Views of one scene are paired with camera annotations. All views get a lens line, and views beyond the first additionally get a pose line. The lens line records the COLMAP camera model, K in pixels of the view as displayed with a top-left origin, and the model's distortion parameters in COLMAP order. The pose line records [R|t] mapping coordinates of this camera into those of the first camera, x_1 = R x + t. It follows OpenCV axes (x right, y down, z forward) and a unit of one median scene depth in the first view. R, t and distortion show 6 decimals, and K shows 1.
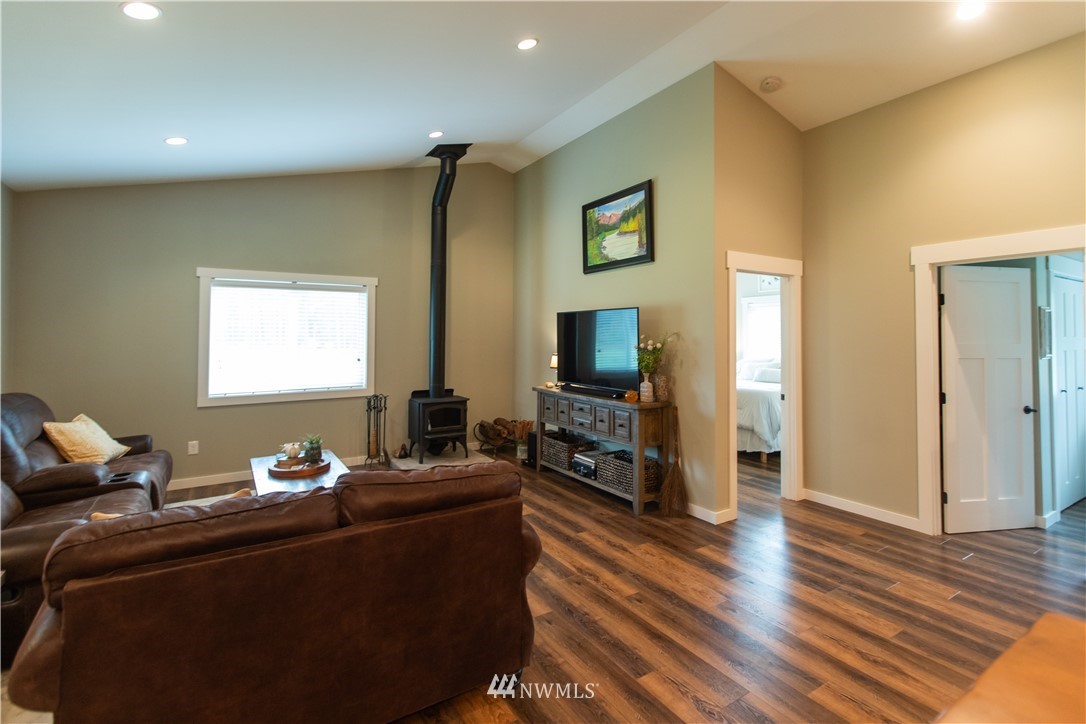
lens RADIAL K [[501.0, 0, 551.6], [0, 501.0, 325.1], [0, 0, 1]] dist [0.002898, -0.000806]
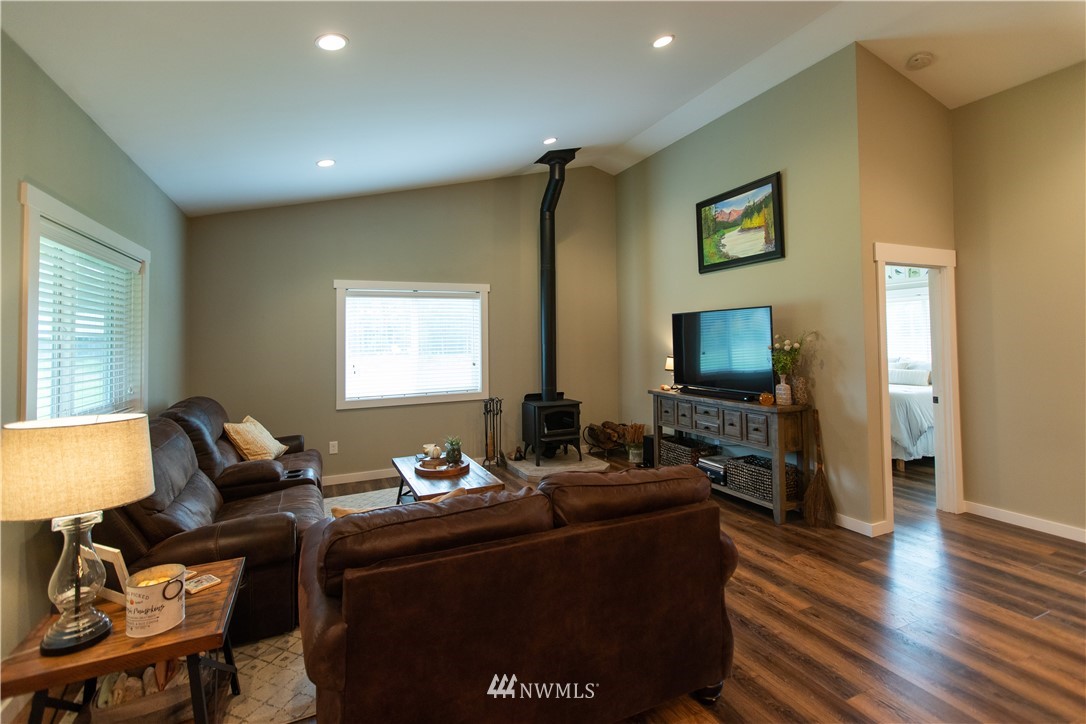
lens RADIAL K [[501.0, 0, 551.6], [0, 501.0, 325.1], [0, 0, 1]] dist [0.002898, -0.000806]
pose [[0.990999, -0.020888, -0.132232, -0.108692], [0.019904, 0.999764, -0.008760, 0.001182], [0.132384, 0.006049, 0.991180, -0.002887]]
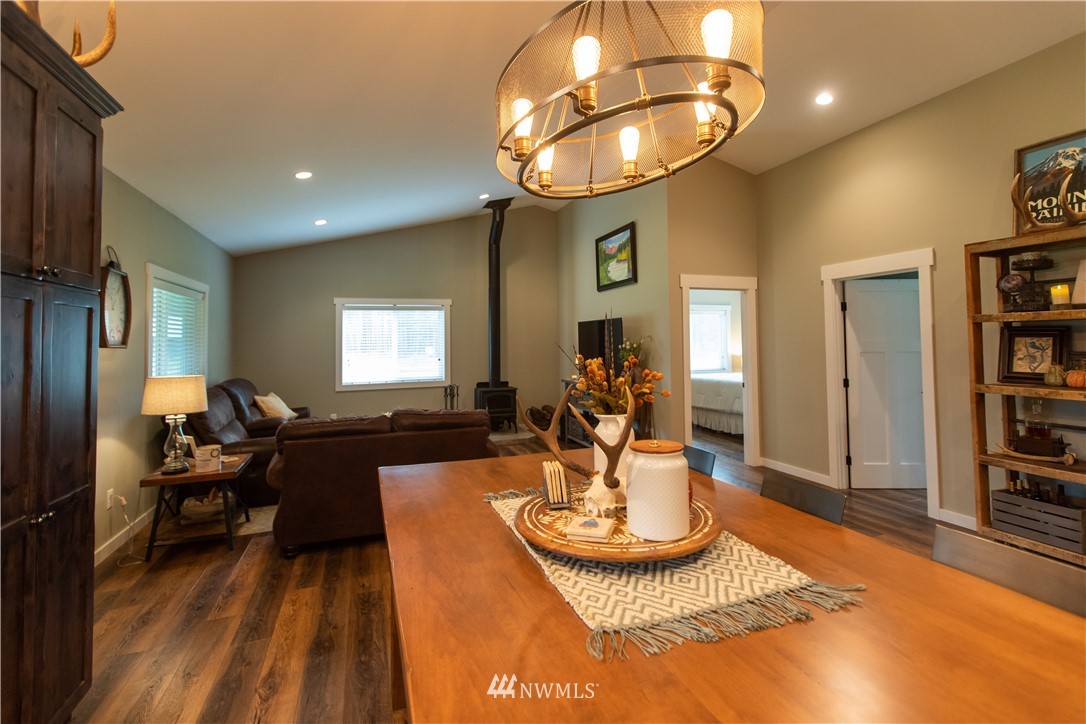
lens RADIAL K [[501.0, 0, 551.6], [0, 501.0, 325.1], [0, 0, 1]] dist [0.002898, -0.000806]
pose [[0.976779, -0.022728, -0.213040, 0.257373], [0.020279, 0.999701, -0.013675, -0.000498], [0.213287, 0.009038, 0.976948, -0.339043]]
